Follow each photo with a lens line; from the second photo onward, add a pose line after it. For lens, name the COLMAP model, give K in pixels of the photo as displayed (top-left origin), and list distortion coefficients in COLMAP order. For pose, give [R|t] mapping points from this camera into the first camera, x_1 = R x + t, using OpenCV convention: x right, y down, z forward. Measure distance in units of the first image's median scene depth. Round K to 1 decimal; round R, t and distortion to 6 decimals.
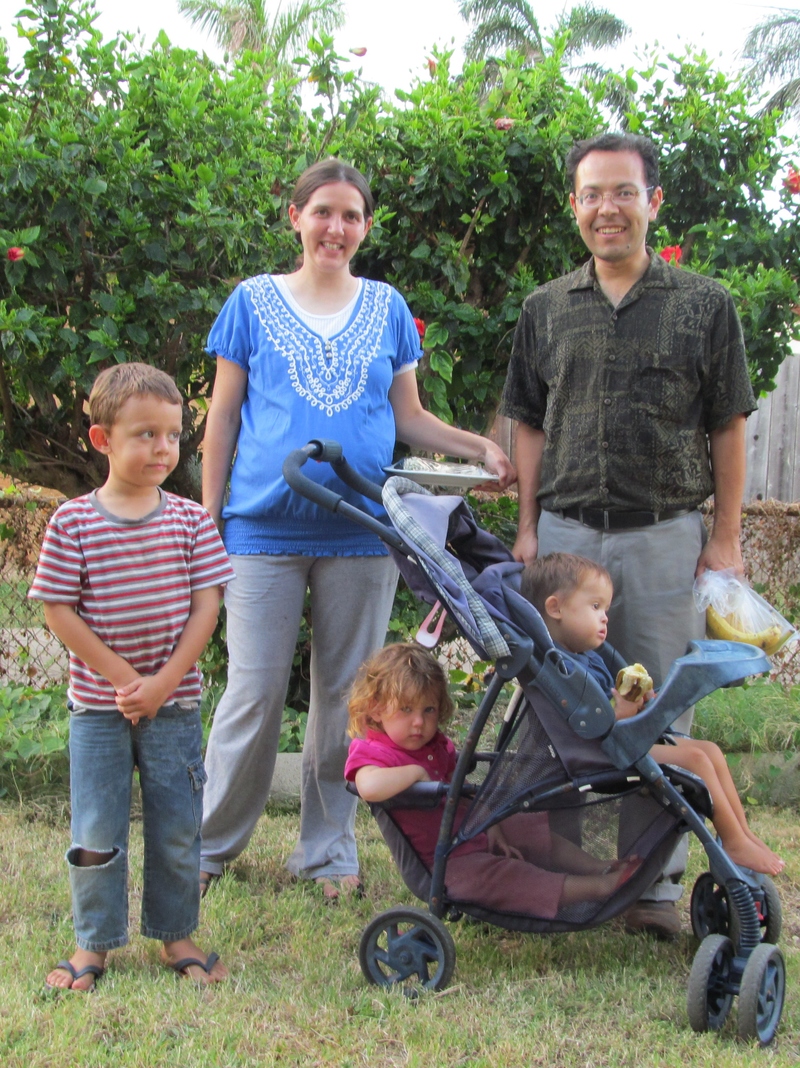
lens RADIAL K [[1411.4, 0, 390.3], [0, 1411.4, 531.3], [0, 0, 1]] dist [-0.079538, 0.112228]
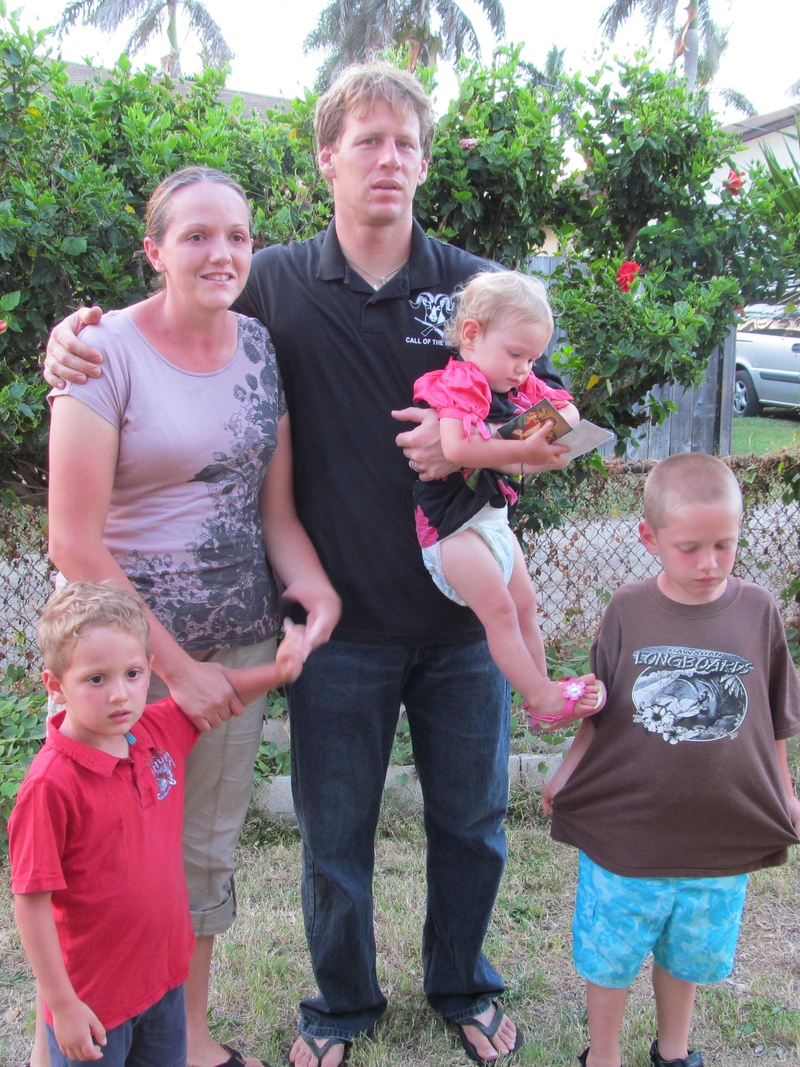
lens RADIAL K [[1184.7, 0, 403.6], [0, 1184.7, 517.7], [0, 0, 1]] dist [-0.059931, 0.025336]
pose [[0.995106, -0.048993, 0.085808, -0.050933], [0.037310, 0.990438, 0.132819, -0.131933], [-0.091495, -0.128968, 0.987419, 0.118449]]
